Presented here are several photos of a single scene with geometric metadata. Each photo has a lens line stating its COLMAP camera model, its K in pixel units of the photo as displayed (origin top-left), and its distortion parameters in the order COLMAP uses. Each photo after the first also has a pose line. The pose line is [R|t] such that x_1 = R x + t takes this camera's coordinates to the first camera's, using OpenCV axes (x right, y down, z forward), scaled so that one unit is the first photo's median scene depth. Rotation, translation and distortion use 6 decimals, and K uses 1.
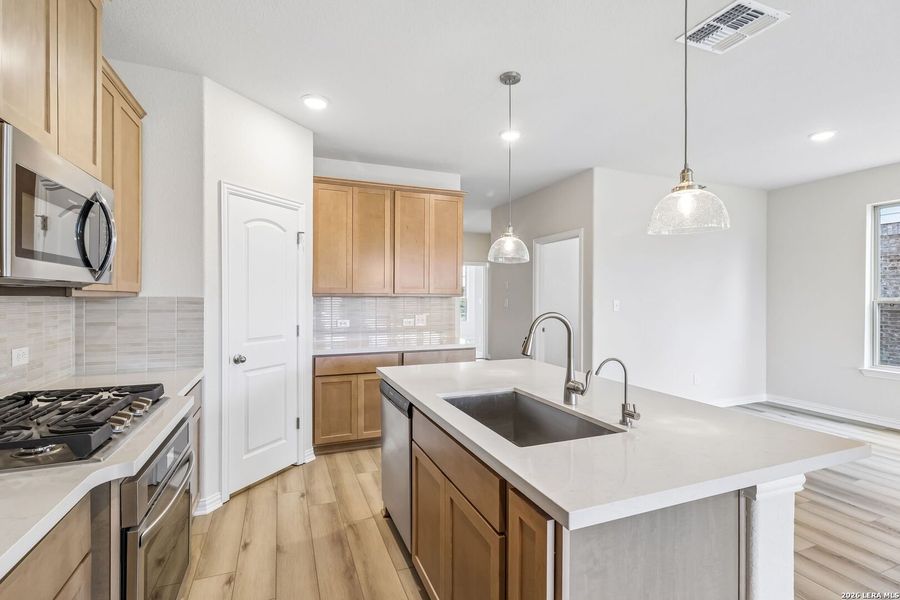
lens RADIAL K [[418.3, 0, 450.0], [0, 418.3, 300.0], [0, 0, 1]] dist [-0.000490, 0.000140]
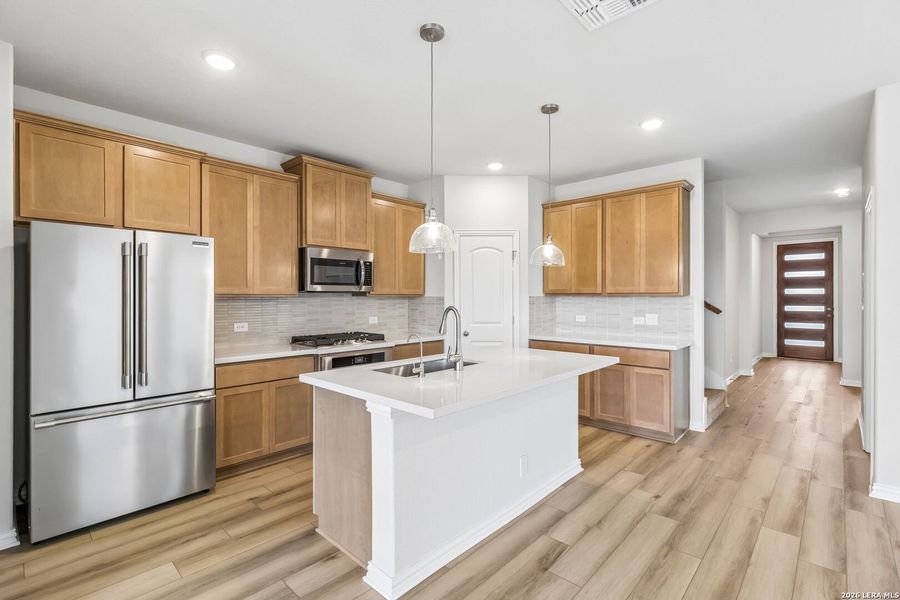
lens RADIAL K [[418.3, 0, 450.0], [0, 418.3, 300.0], [0, 0, 1]] dist [-0.000490, 0.000140]
pose [[0.421713, 0.005237, -0.906714, 0.945689], [-0.004210, 0.999984, 0.003817, 0.000607], [0.906720, 0.002208, 0.421728, 0.225856]]
